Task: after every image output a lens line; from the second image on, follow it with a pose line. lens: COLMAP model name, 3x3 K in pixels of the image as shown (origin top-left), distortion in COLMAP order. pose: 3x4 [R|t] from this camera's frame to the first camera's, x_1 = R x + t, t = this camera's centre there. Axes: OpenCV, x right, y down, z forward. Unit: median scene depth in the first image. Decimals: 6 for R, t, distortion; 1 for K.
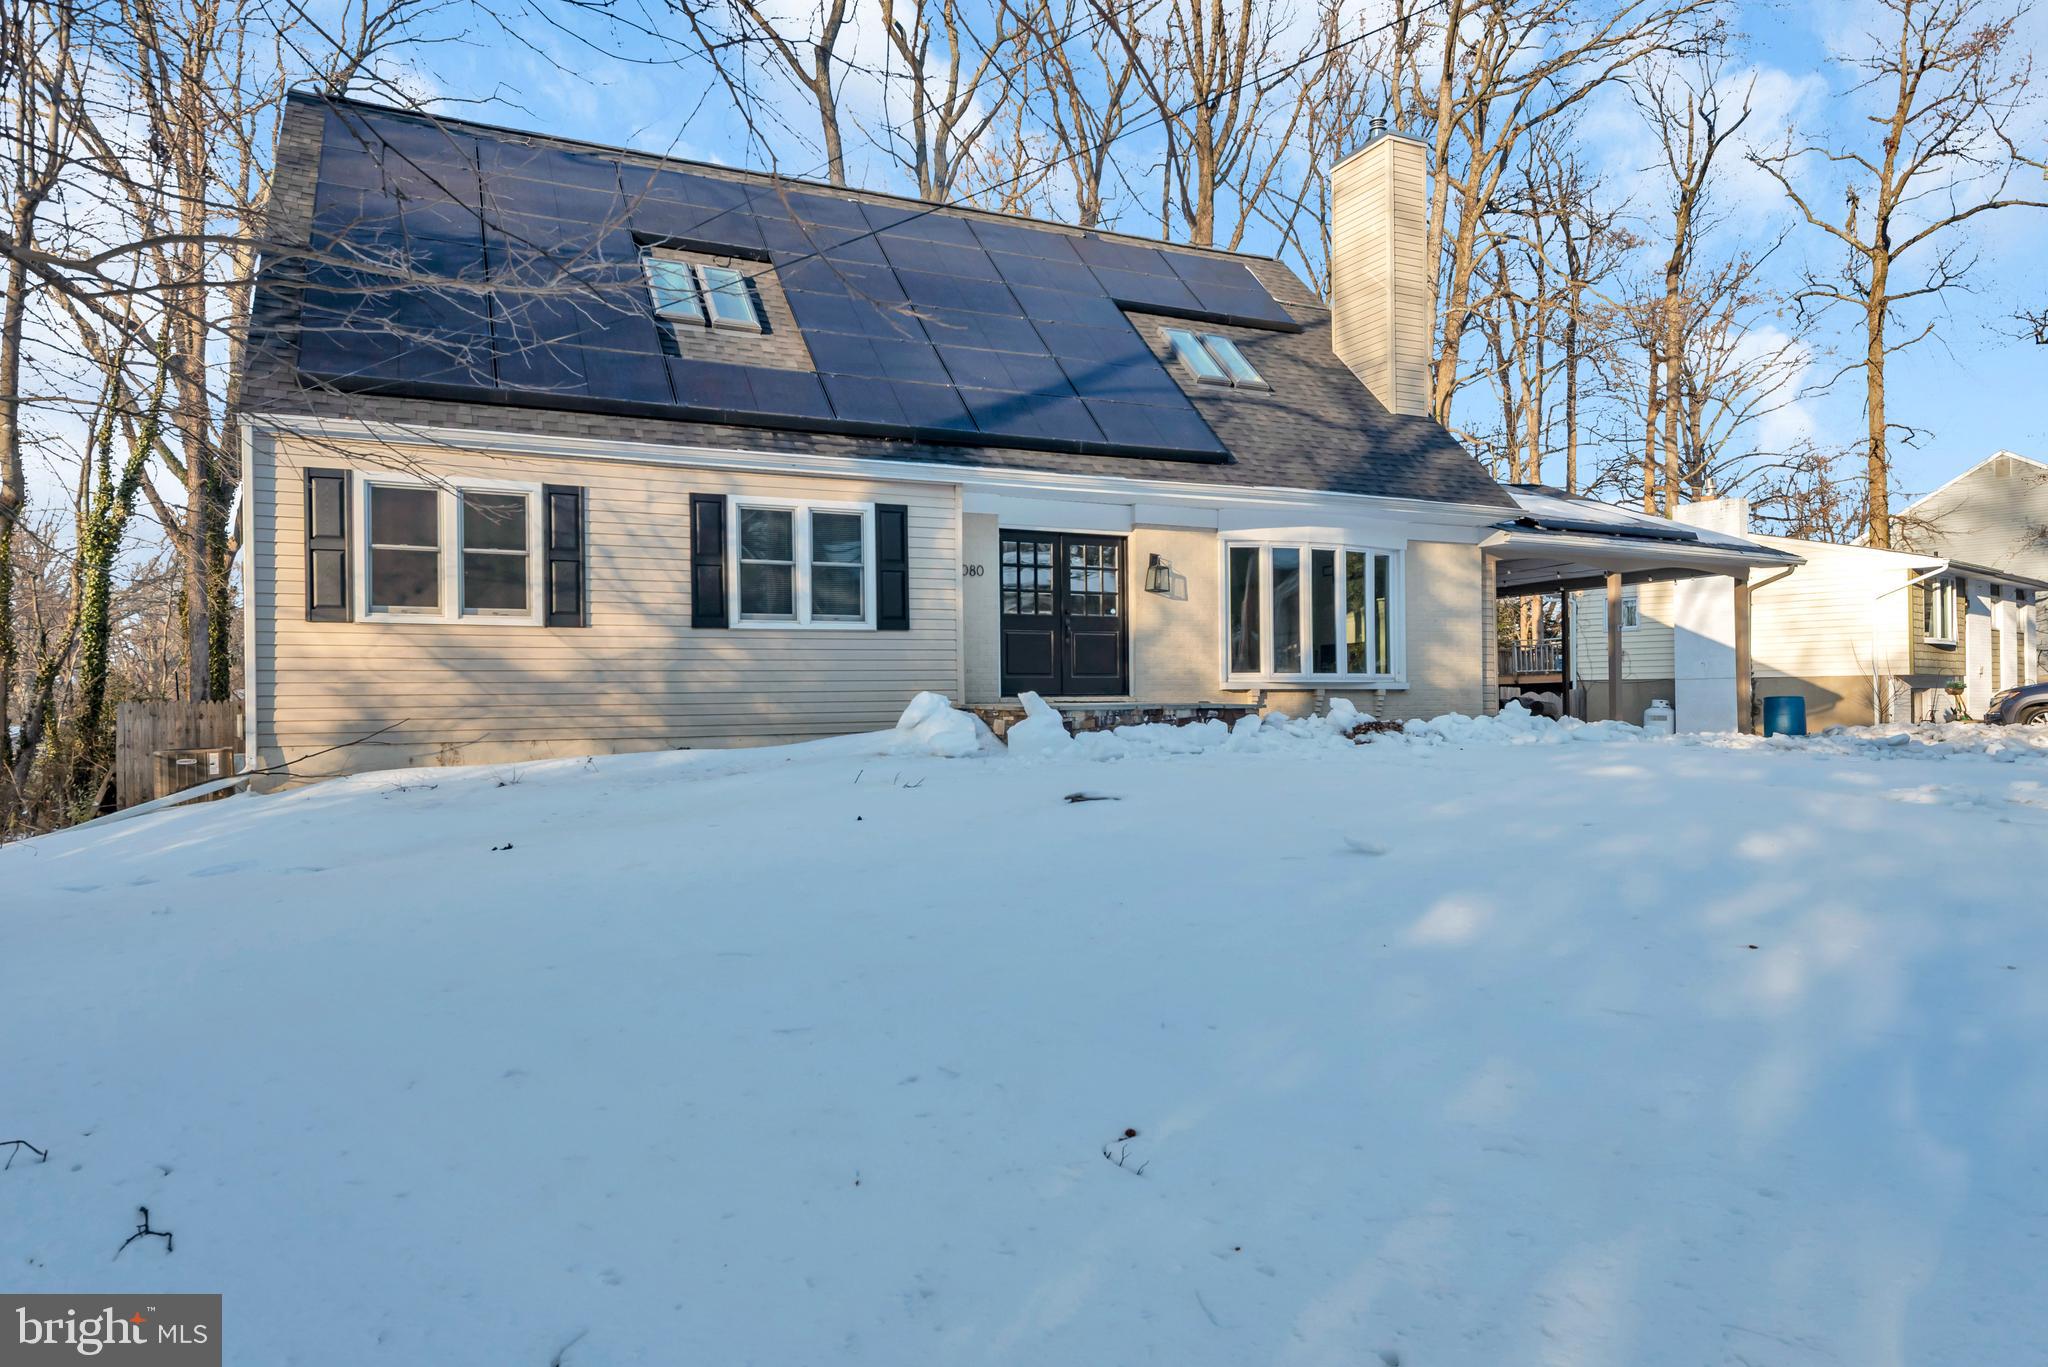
lens RADIAL K [[1245.5, 0, 1024.0], [0, 1245.5, 683.5], [0, 0, 1]] dist [-0.051120, 0.157498]
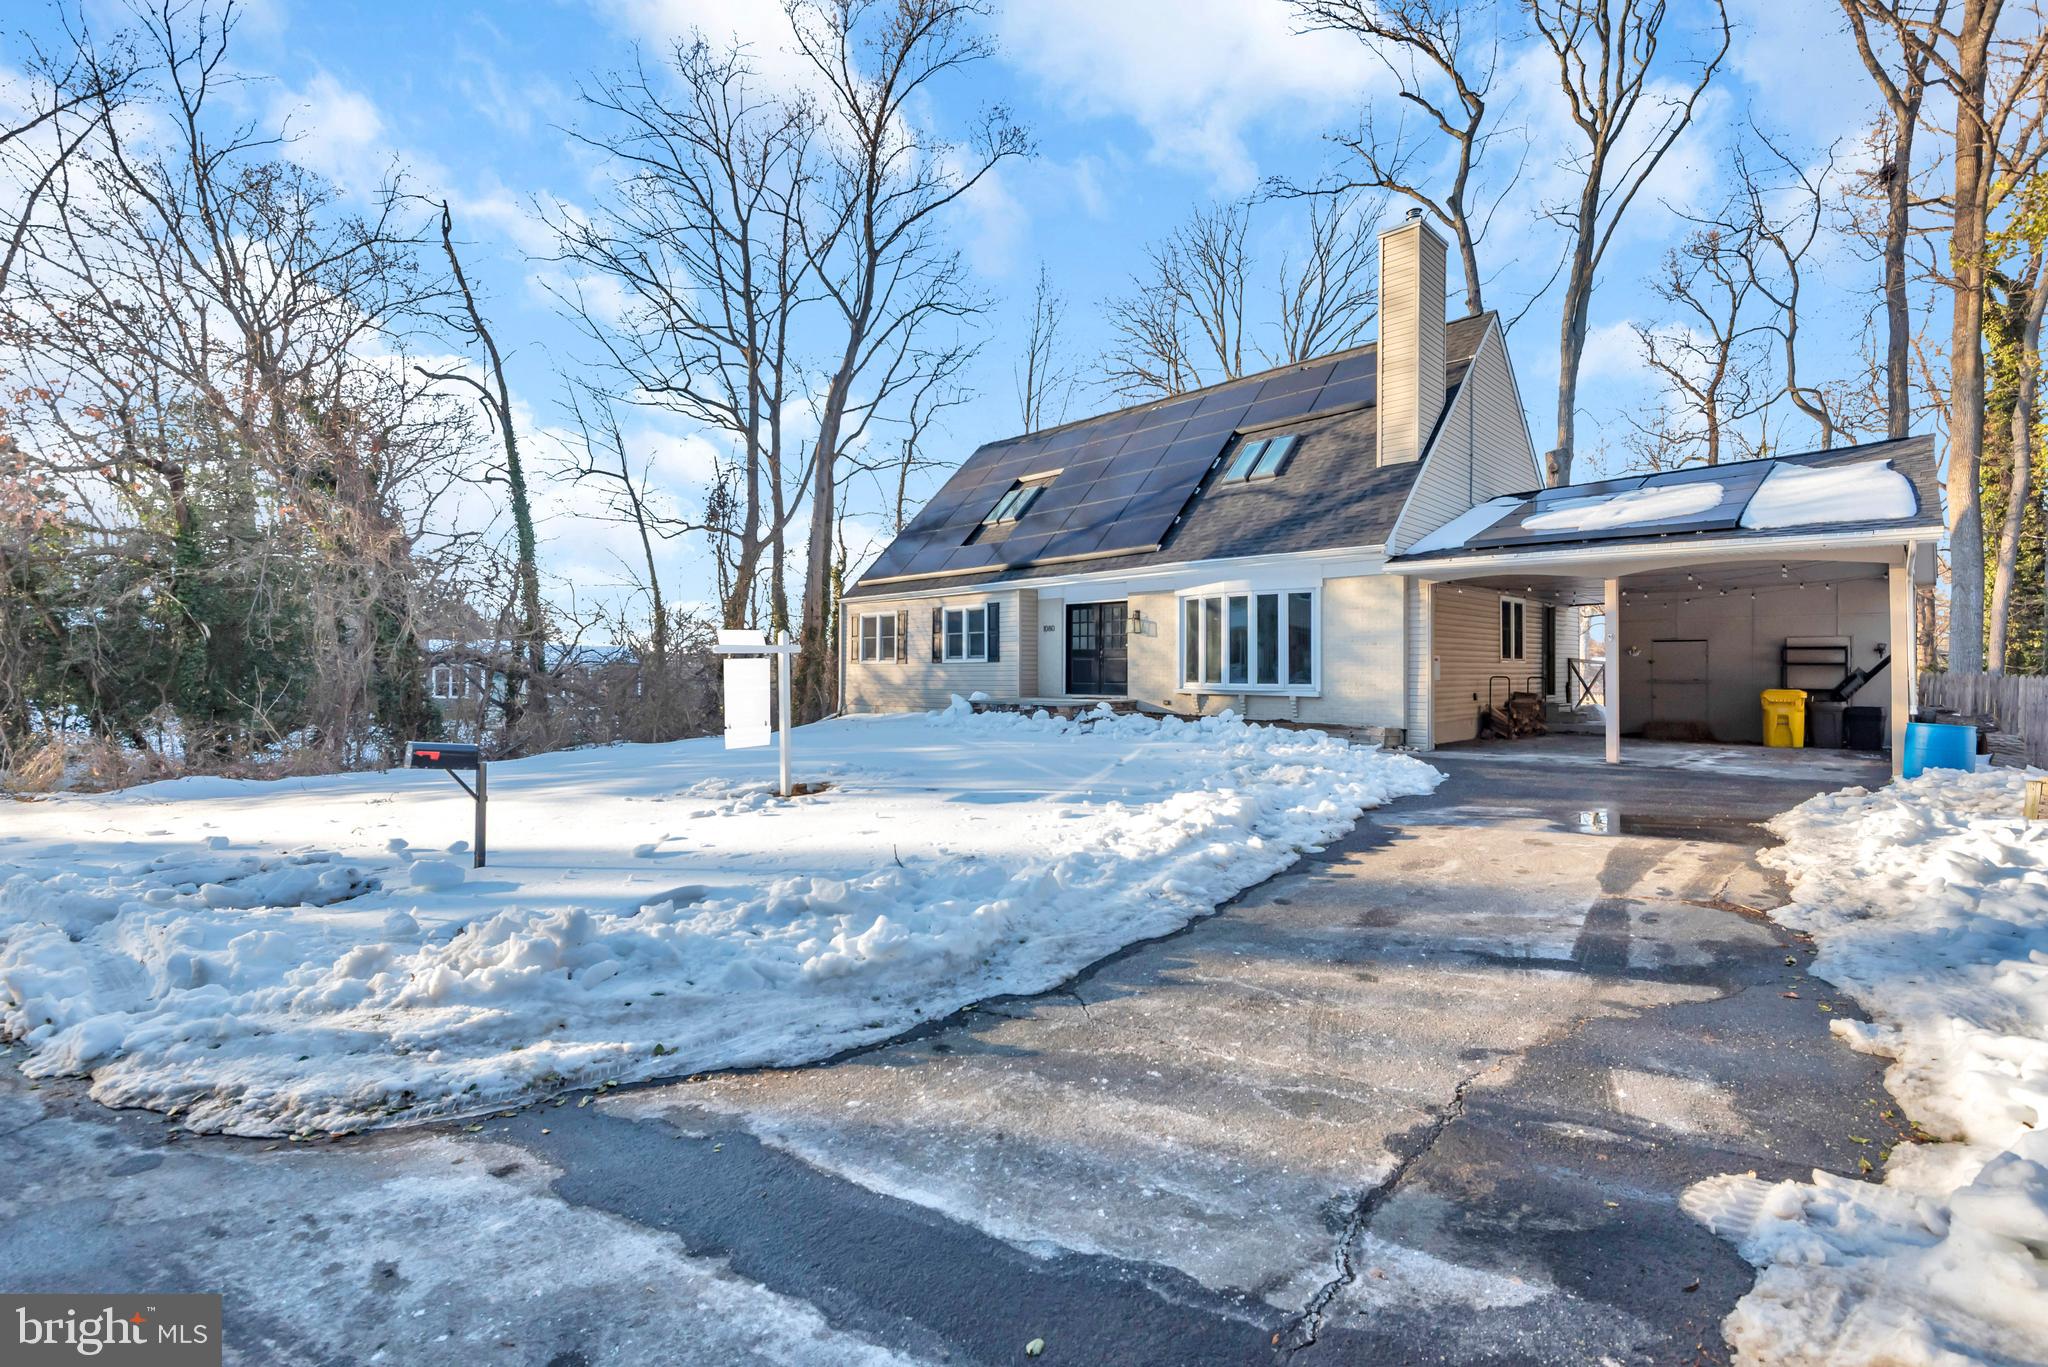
lens RADIAL K [[928.2, 0, 1029.6], [0, 928.2, 672.1], [0, 0, 1]] dist [0.010179, -0.000423]
pose [[0.348352, 0.010065, -0.937310, 1.412545], [0.011799, 0.999816, 0.015121, -0.049293], [0.937289, -0.016326, 0.348169, 0.507130]]
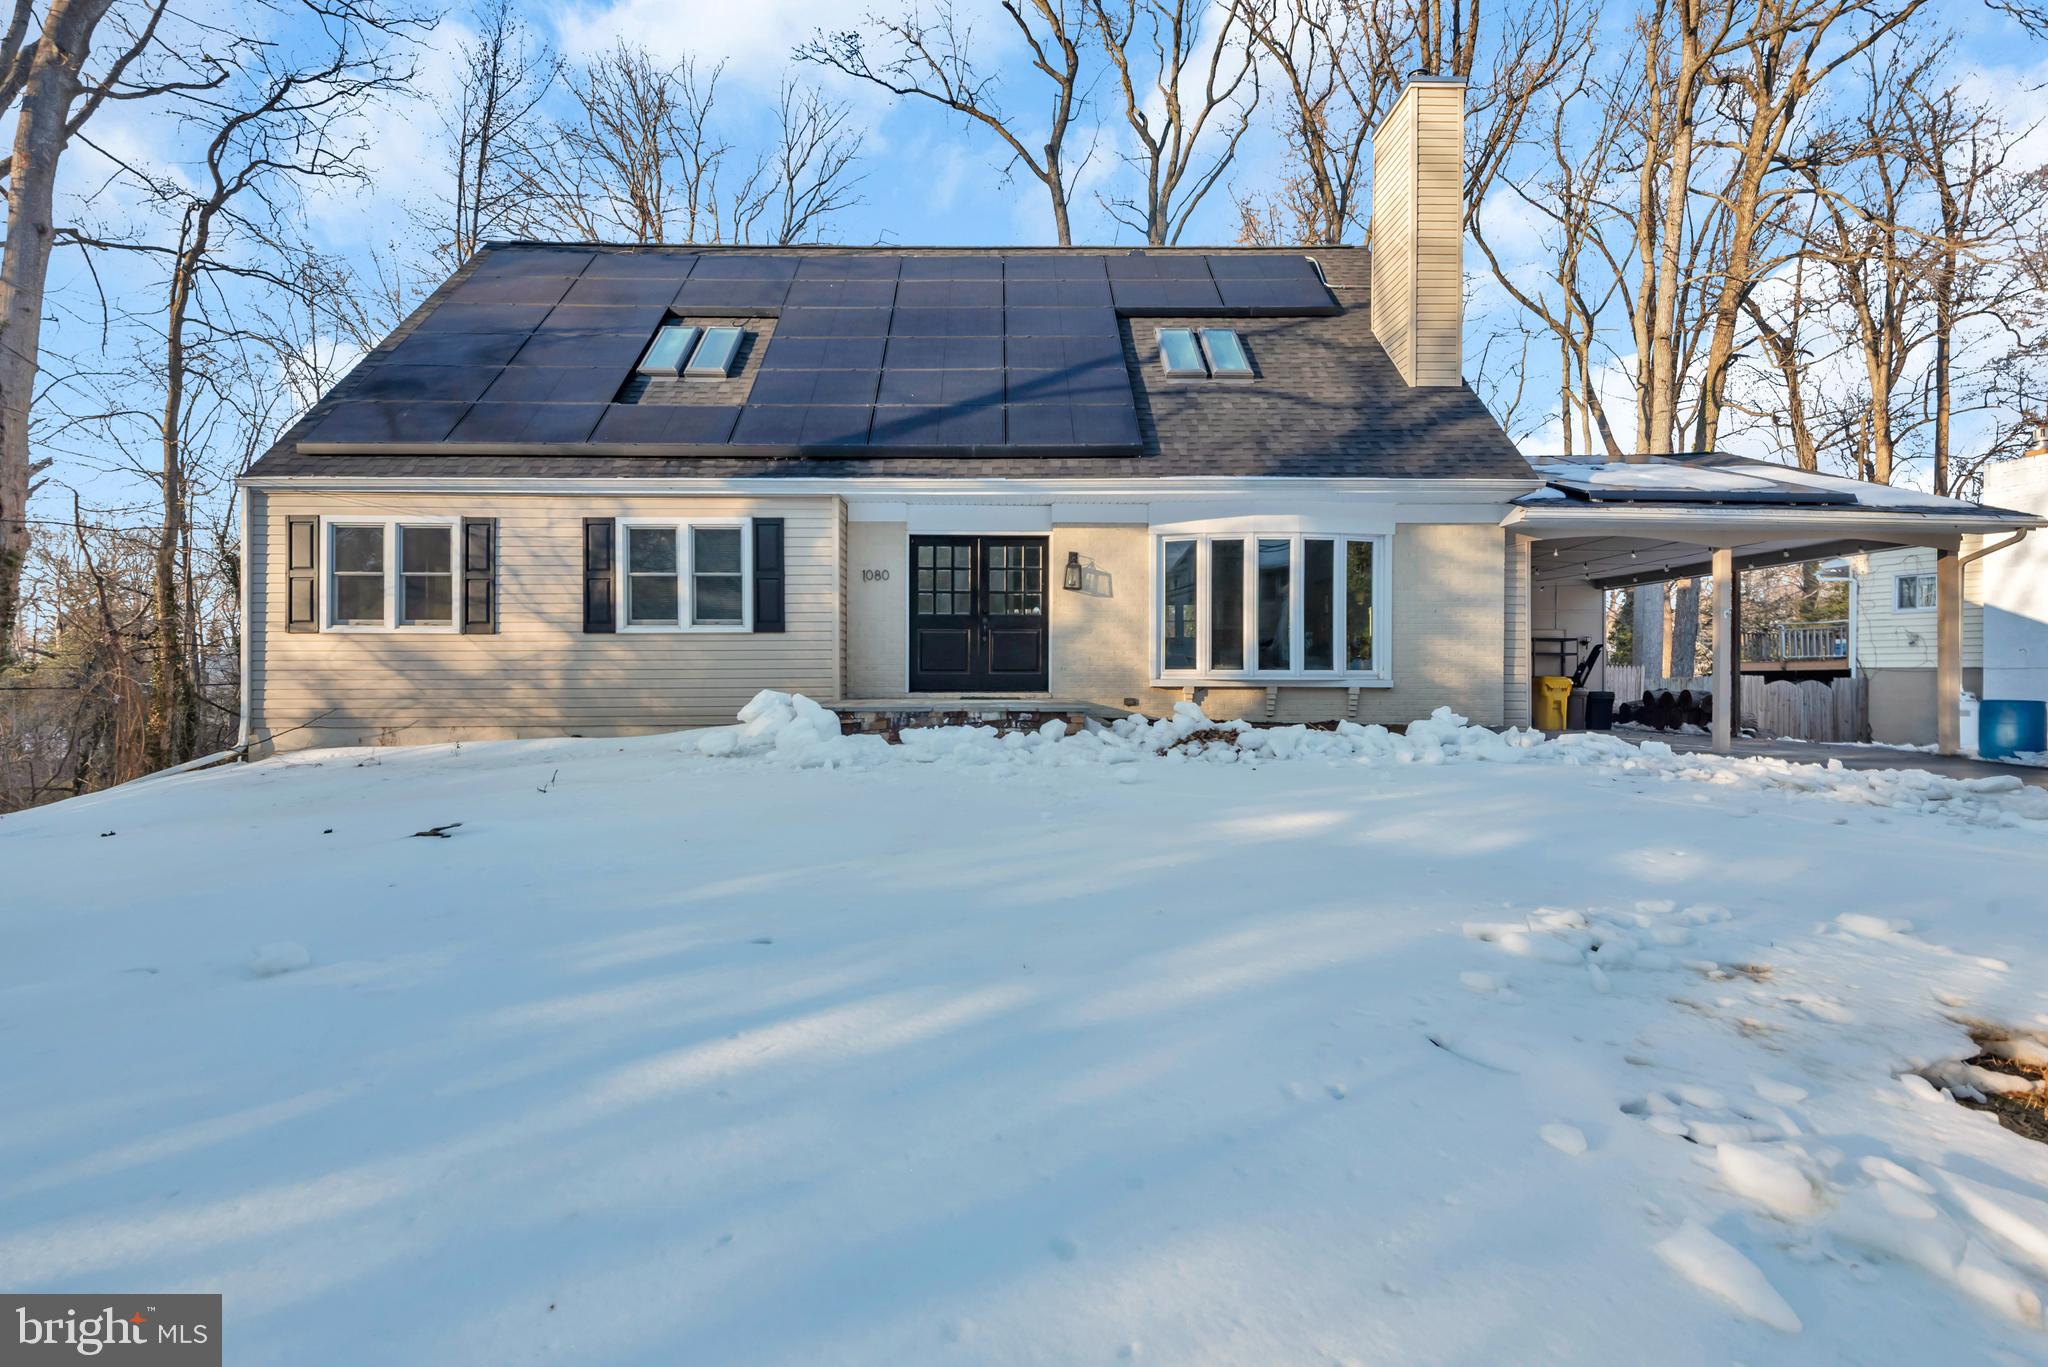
lens RADIAL K [[928.2, 0, 1029.6], [0, 928.2, 672.1], [0, 0, 1]] dist [0.010179, -0.000423]
pose [[0.913763, 0.008779, -0.406152, 0.442571], [-0.002645, 0.999874, 0.015659, -0.021339], [0.406238, -0.013234, 0.913671, 0.343570]]
